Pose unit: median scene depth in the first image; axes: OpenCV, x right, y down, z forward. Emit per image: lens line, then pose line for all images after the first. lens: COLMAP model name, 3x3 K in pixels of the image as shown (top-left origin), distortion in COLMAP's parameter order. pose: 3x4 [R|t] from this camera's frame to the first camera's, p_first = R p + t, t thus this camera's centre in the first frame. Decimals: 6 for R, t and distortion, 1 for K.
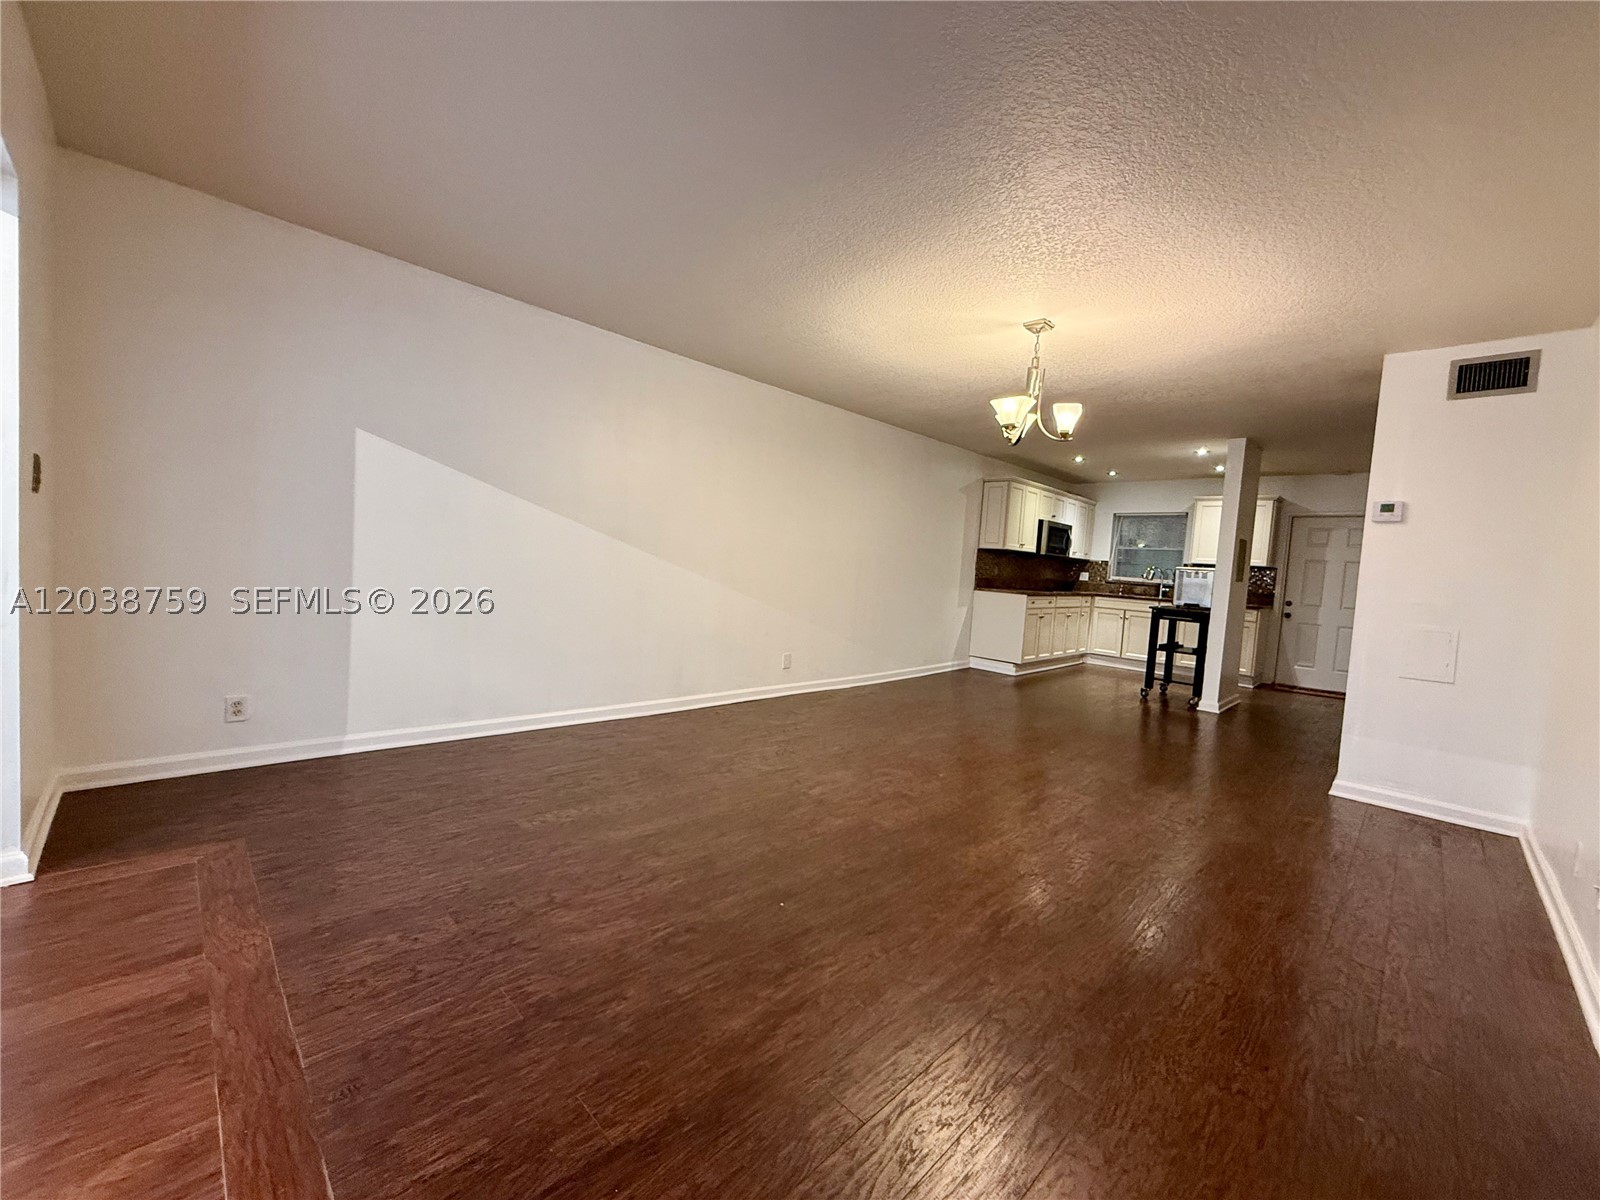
lens RADIAL K [[639.9, 0, 806.6], [0, 639.9, 582.5], [0, 0, 1]] dist [-0.003136, -0.000220]
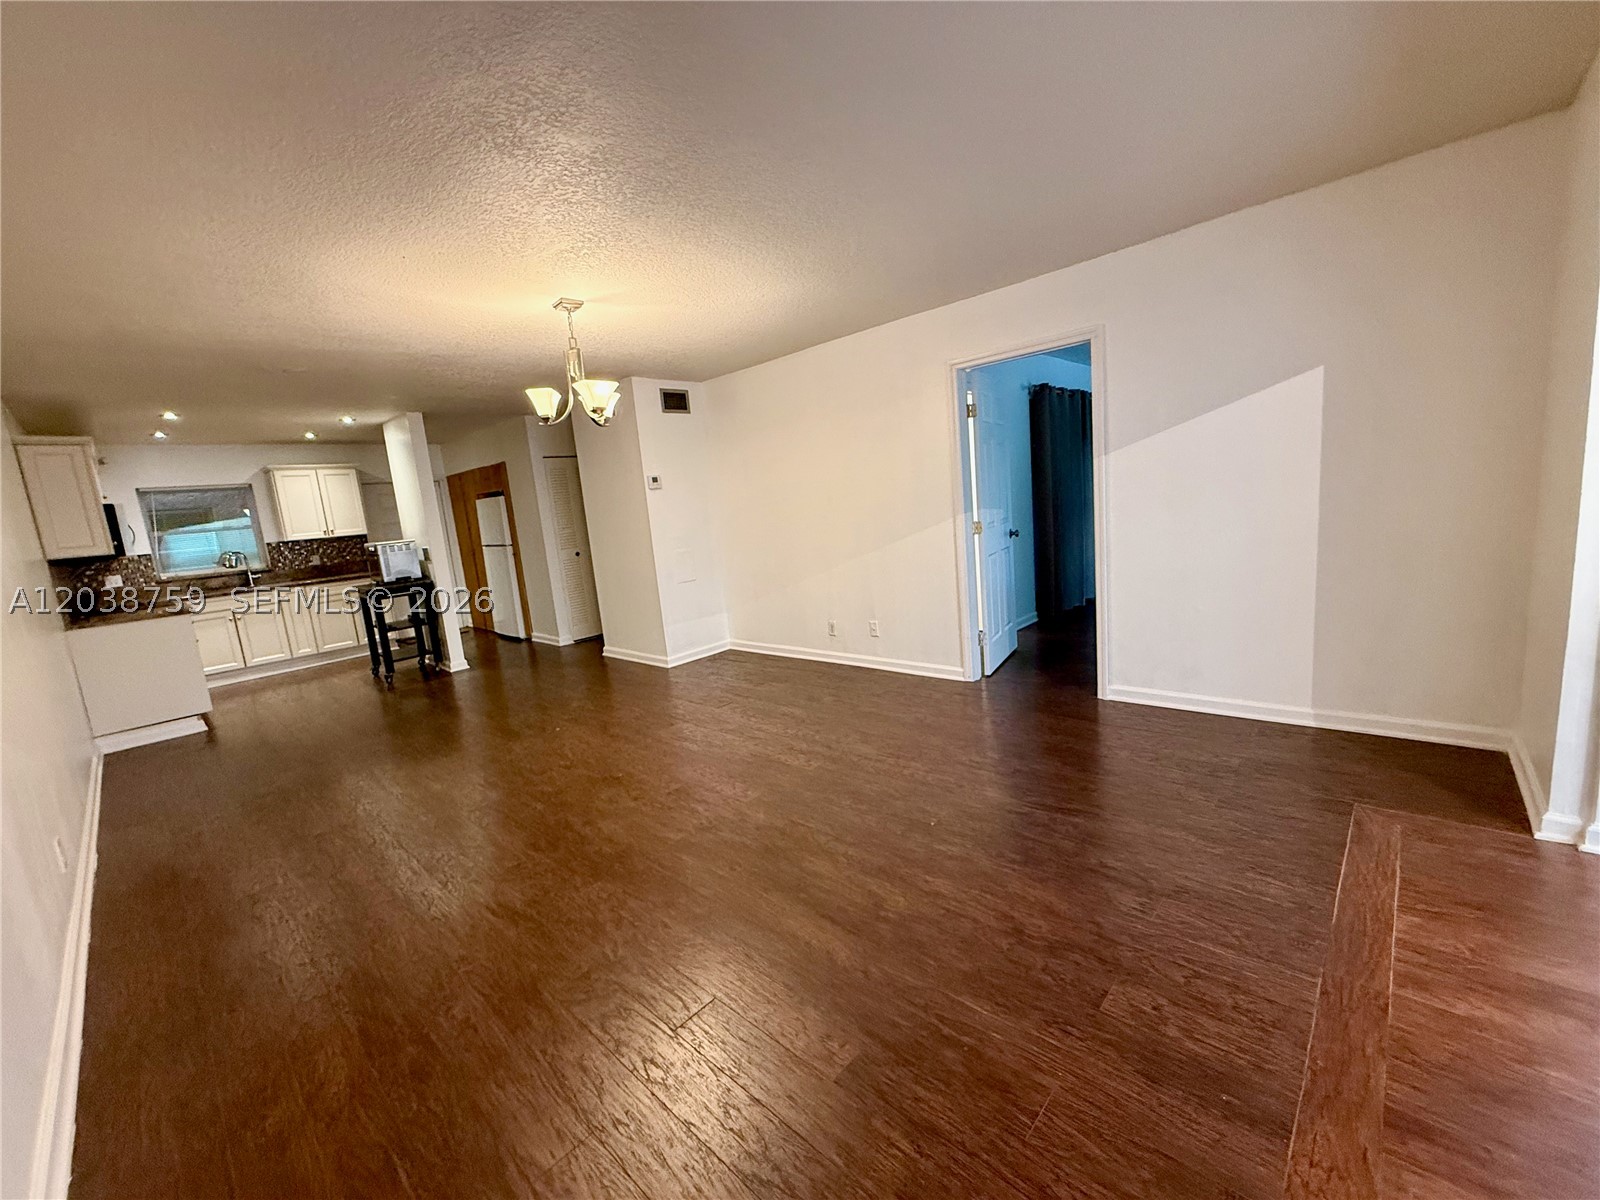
lens RADIAL K [[639.9, 0, 785.0], [0, 639.9, 598.2], [0, 0, 1]] dist [-0.003136, -0.000220]
pose [[-0.017713, -0.215088, 0.976434, -1.312142], [0.124351, 0.968531, 0.215603, -0.254714], [-0.992080, 0.125240, 0.009591, 1.388184]]
